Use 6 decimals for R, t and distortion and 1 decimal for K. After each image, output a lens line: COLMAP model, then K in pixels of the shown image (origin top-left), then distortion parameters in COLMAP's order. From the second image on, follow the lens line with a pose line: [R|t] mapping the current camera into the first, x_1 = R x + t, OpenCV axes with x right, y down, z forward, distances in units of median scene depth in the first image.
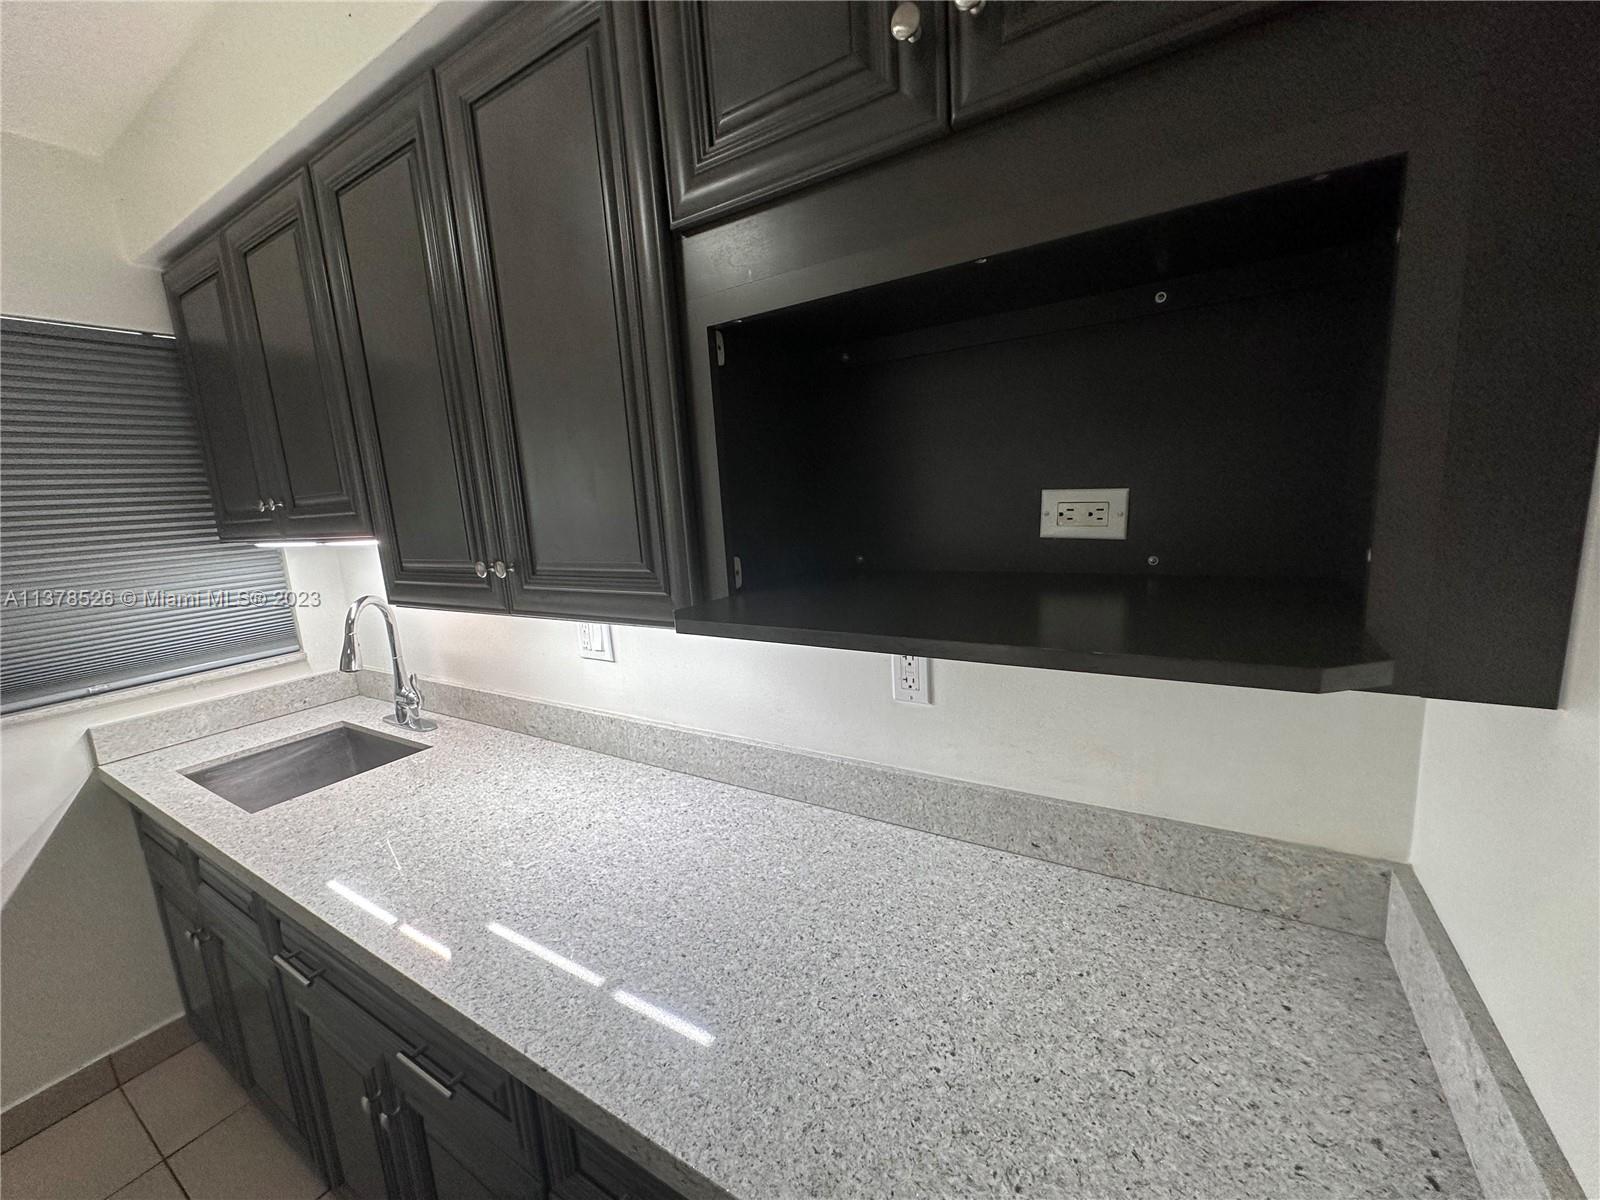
lens RADIAL K [[635.6, 0, 800.0], [0, 635.6, 600.0], [0, 0, 1]] dist [-0.002364, 0.000541]
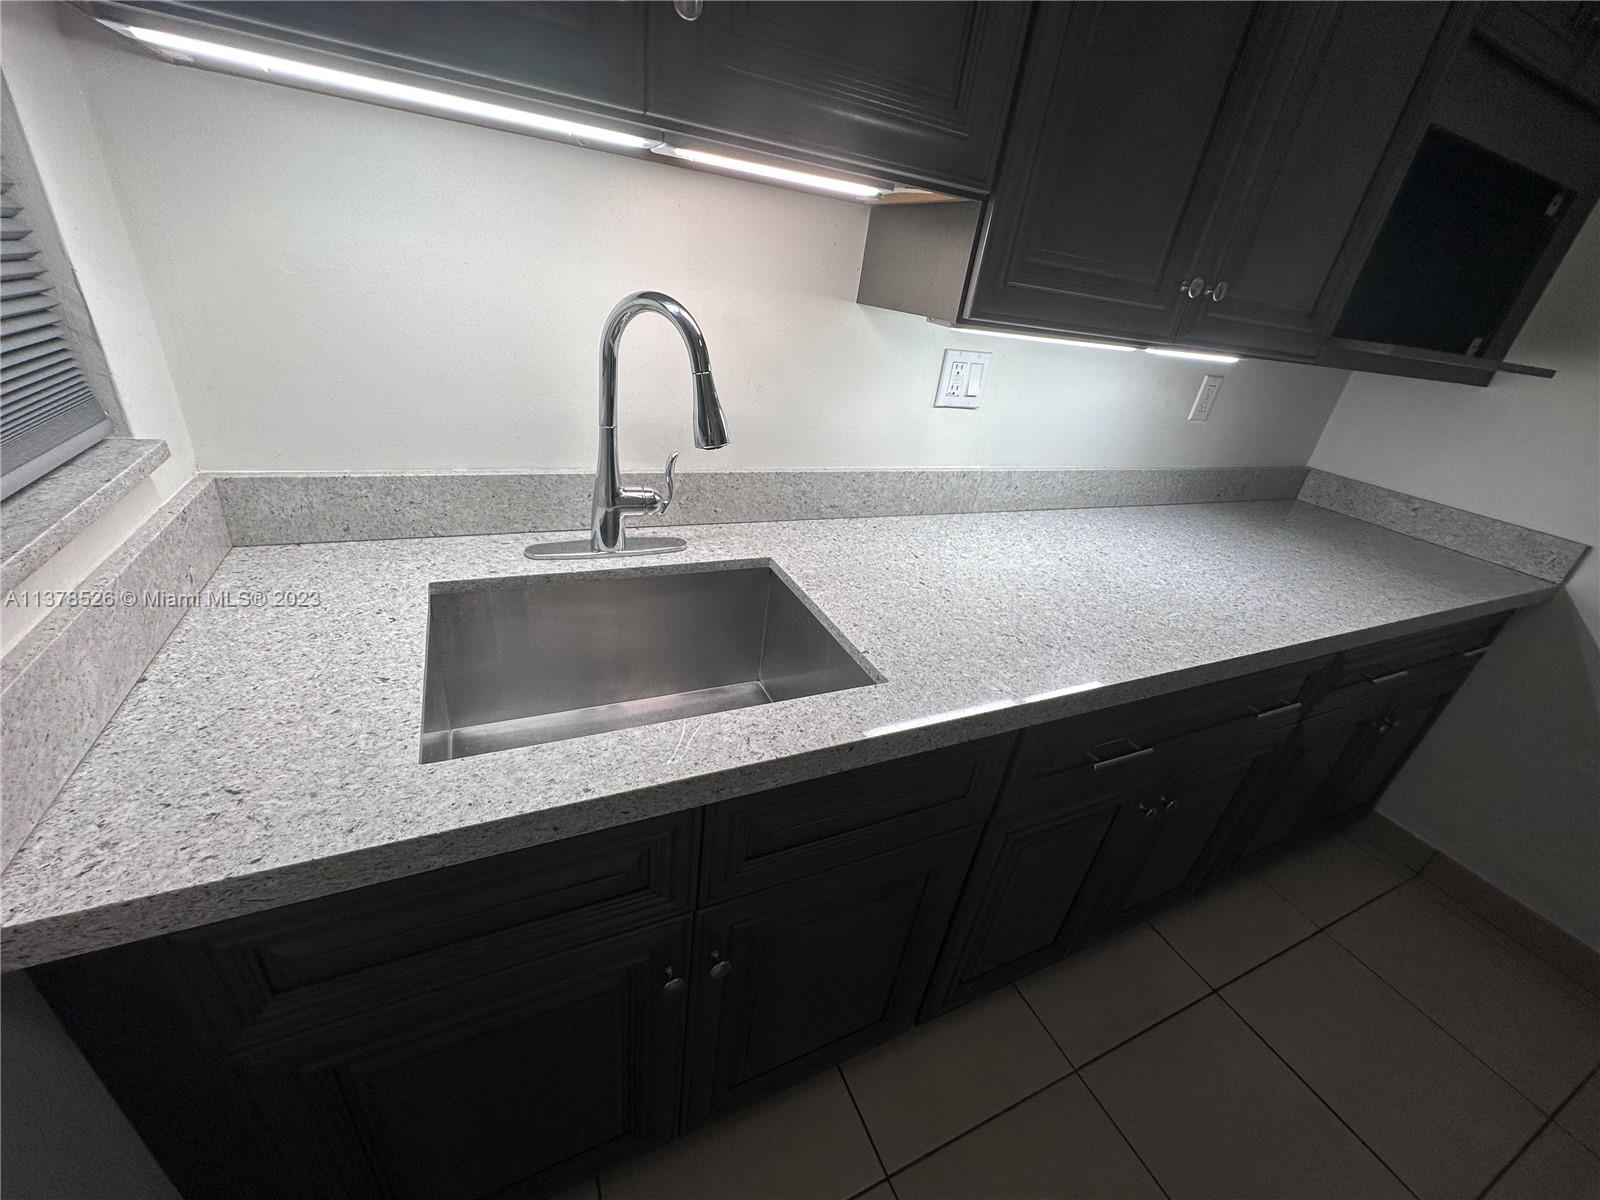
lens RADIAL K [[635.6, 0, 800.0], [0, 635.6, 600.0], [0, 0, 1]] dist [-0.002364, 0.000541]
pose [[0.533145, -0.266439, 0.802974, -1.190545], [-0.014604, 0.946075, 0.323619, 0.063347], [-0.845898, -0.184262, 0.500504, 0.683332]]
